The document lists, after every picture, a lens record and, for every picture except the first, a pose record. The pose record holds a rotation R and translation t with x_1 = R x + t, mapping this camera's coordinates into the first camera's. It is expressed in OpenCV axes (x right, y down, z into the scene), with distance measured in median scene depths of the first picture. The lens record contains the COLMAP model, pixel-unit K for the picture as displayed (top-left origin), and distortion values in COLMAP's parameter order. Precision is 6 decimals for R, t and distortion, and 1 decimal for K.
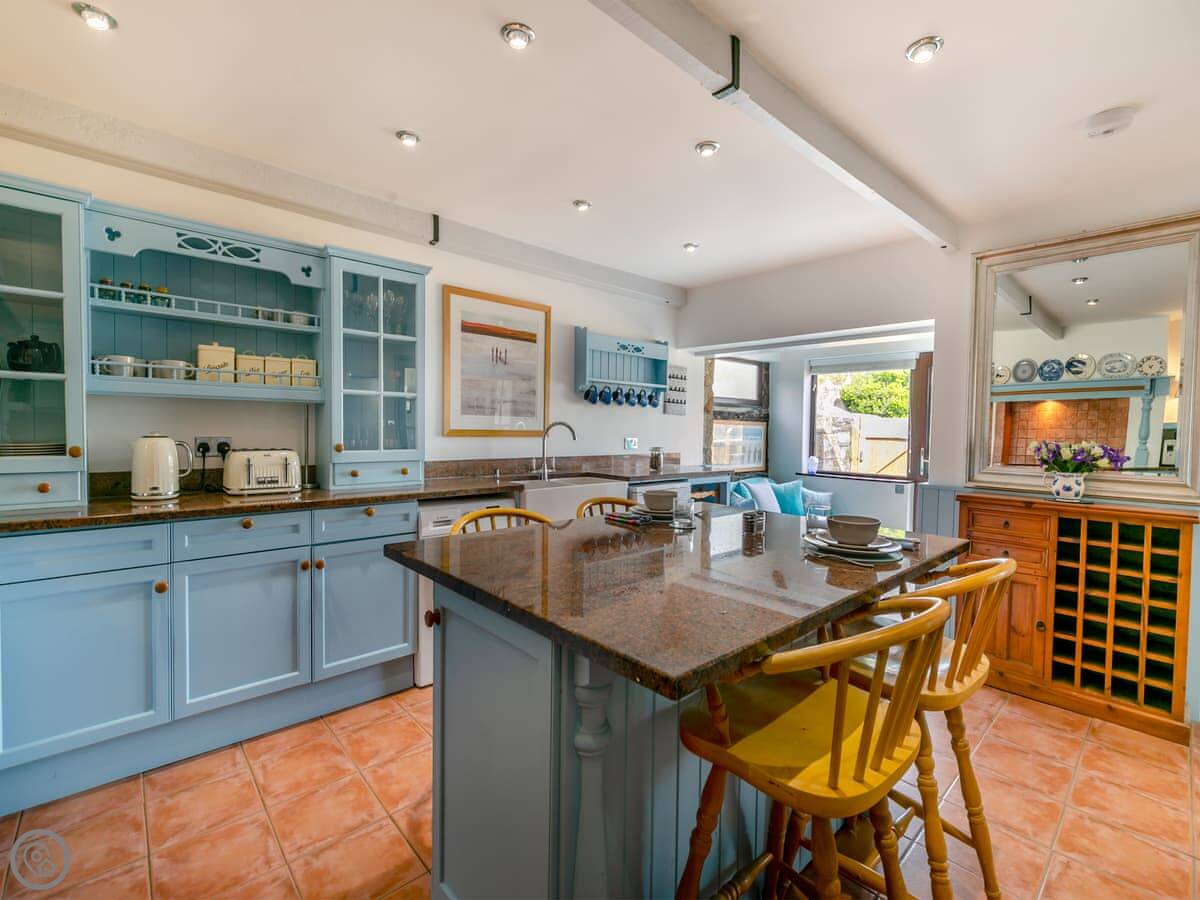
lens RADIAL K [[532.9, 0, 598.8], [0, 532.9, 444.0], [0, 0, 1]] dist [0.001936, 0.000265]
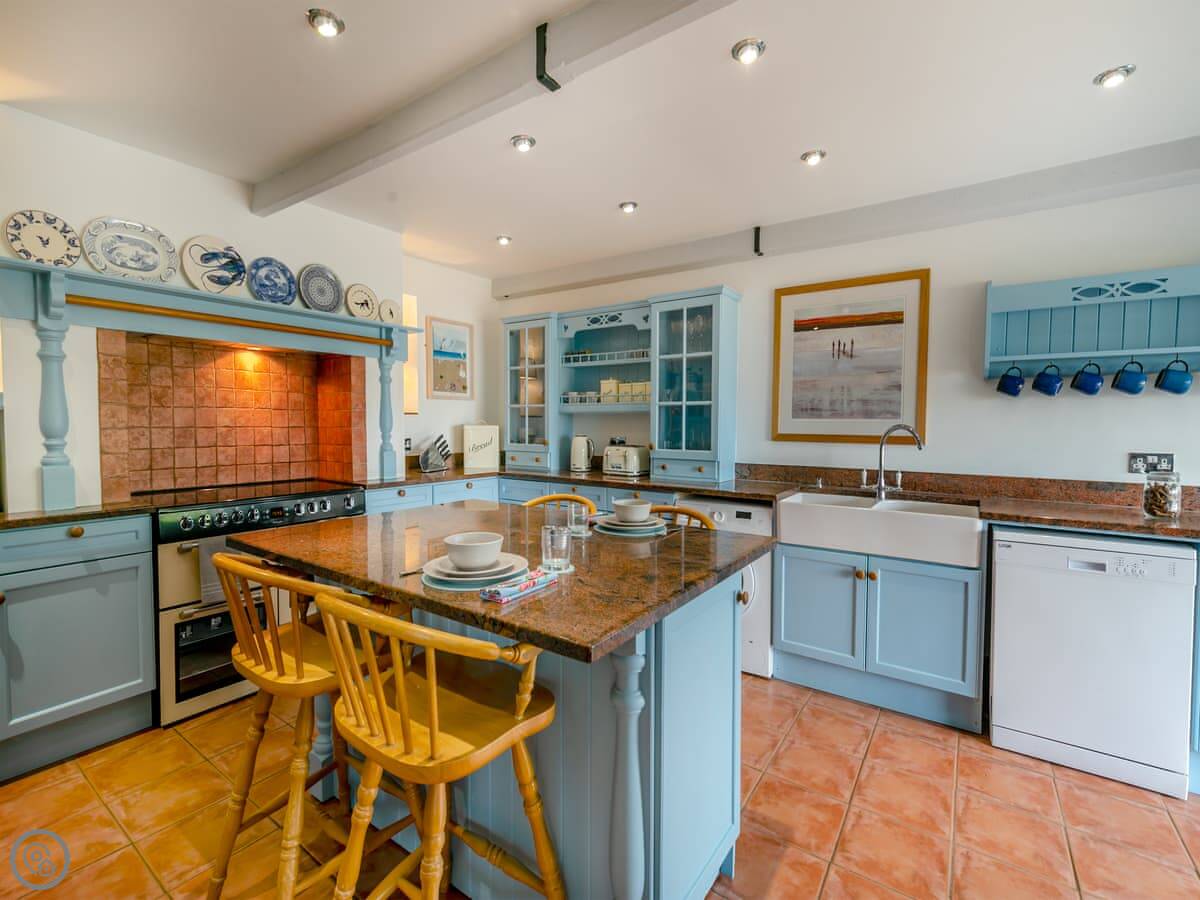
lens RADIAL K [[533.4, 0, 597.4], [0, 533.4, 441.7], [0, 0, 1]] dist [0.003314, 0.000317]
pose [[0.219388, 0.023013, -0.975366, 0.599994], [-0.032926, 0.999327, 0.016172, -0.017045], [0.975082, 0.028567, 0.219998, 0.443454]]
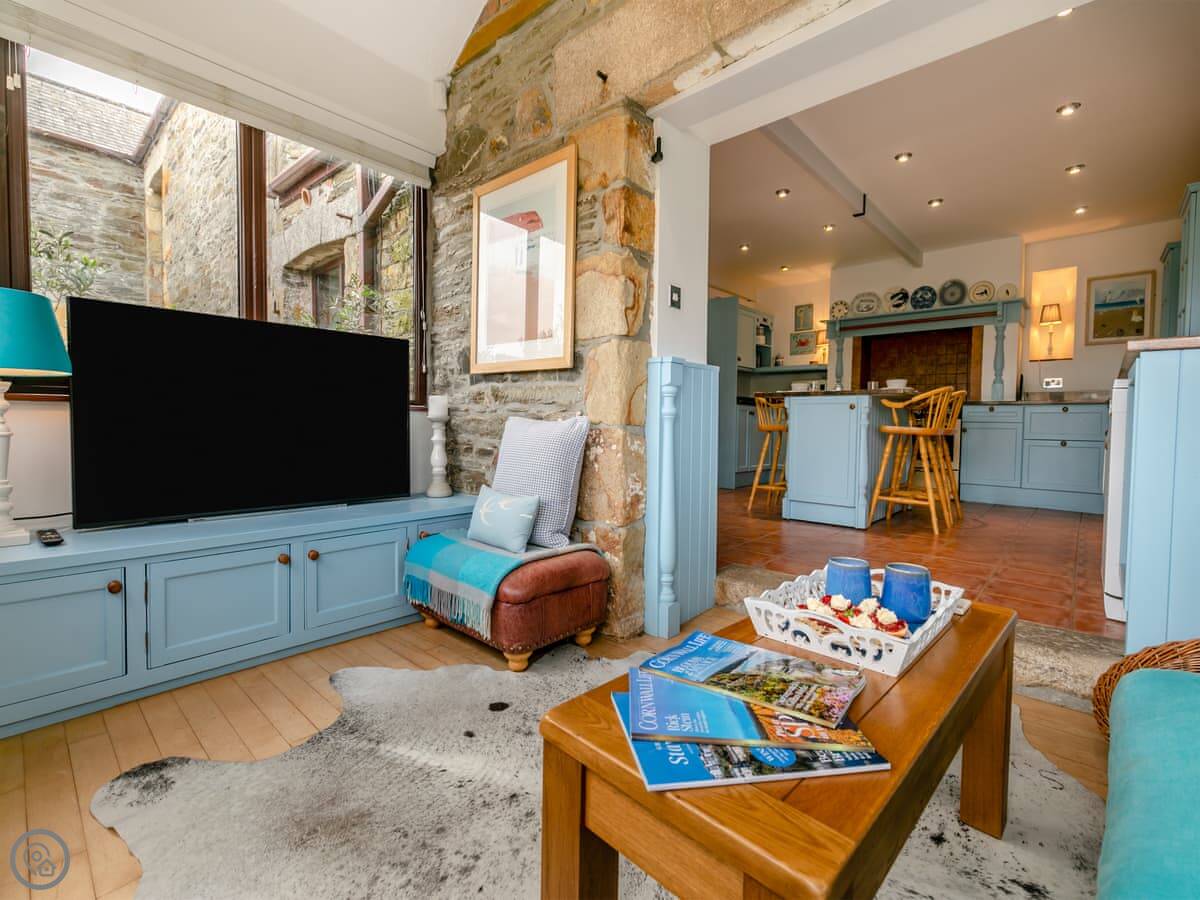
lens RADIAL K [[544.3, 0, 599.9], [0, 544.3, 443.0], [0, 0, 1]] dist [0.003578, 0.001030]
pose [[-0.994433, -0.028163, -0.101537, 0.827821], [-0.034963, 0.997218, 0.065830, 0.135151], [0.099400, 0.069013, -0.992651, 1.726954]]
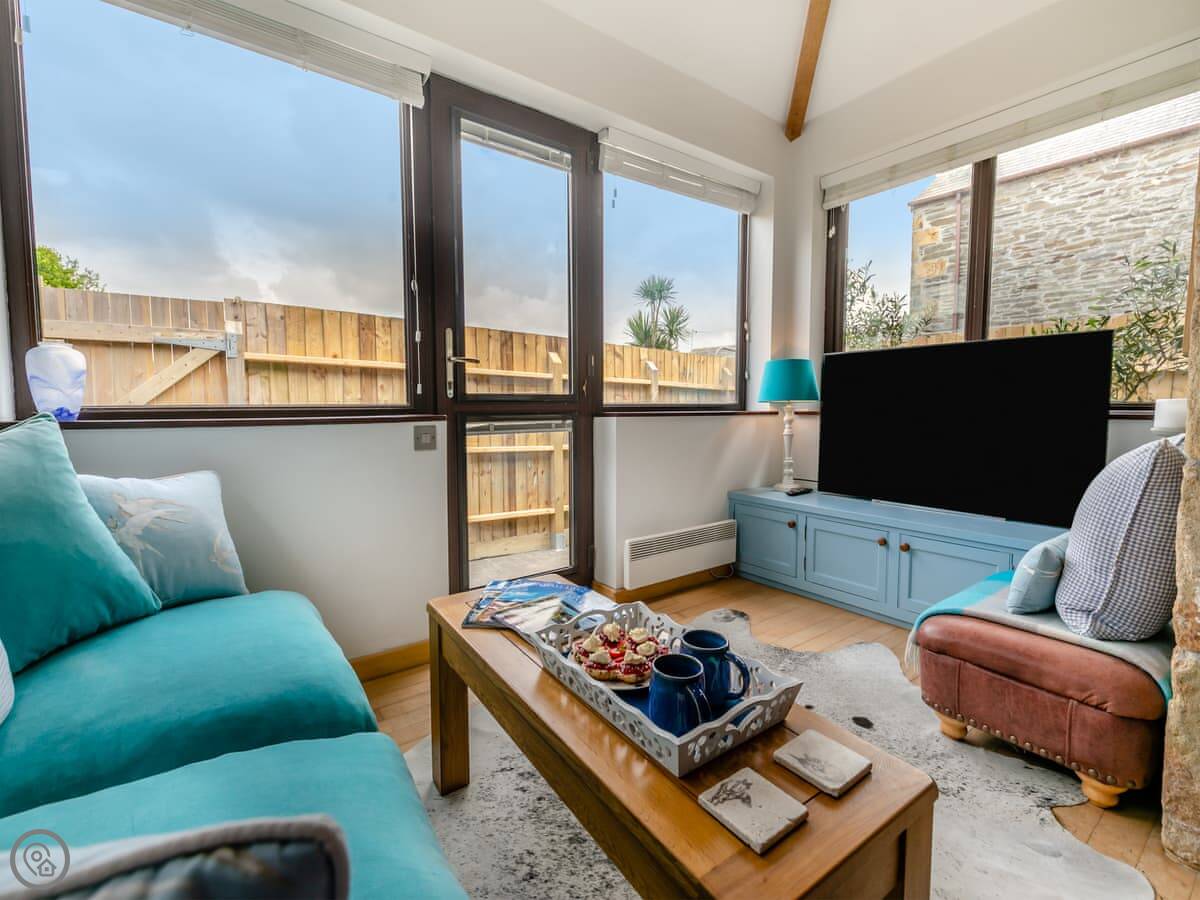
lens RADIAL K [[532.9, 0, 598.8], [0, 532.9, 444.0], [0, 0, 1]] dist [0.001936, 0.000265]
pose [[0.094338, -0.088536, 0.991596, 0.383509], [0.033241, 0.995762, 0.085745, 0.107025], [-0.994985, 0.024872, 0.096881, 1.433610]]
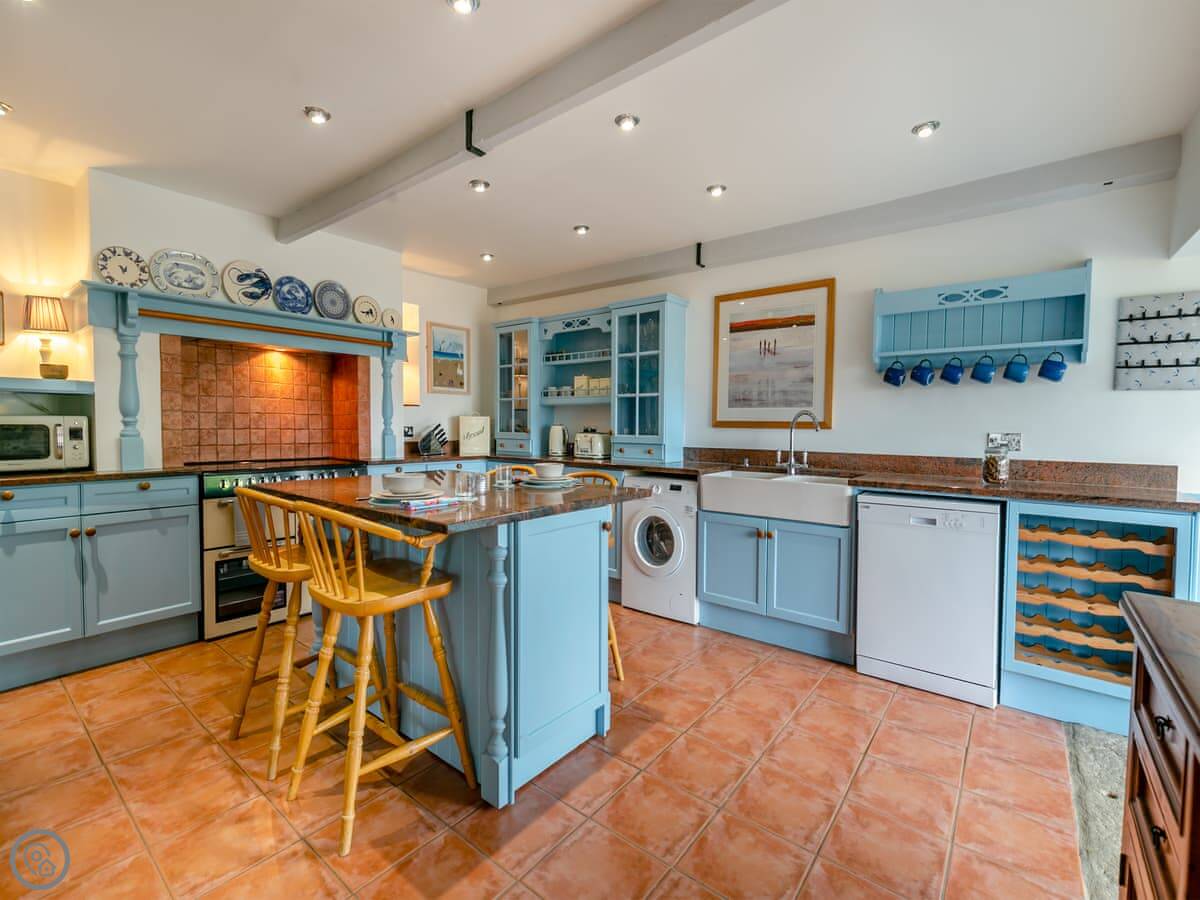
lens RADIAL K [[532.9, 0, 598.8], [0, 532.9, 444.0], [0, 0, 1]] dist [0.001936, 0.000265]
pose [[0.160557, 0.022545, -0.986769, 0.792047], [-0.037215, 0.999166, 0.016773, 0.011818], [0.986325, 0.034030, 0.161263, 0.552271]]
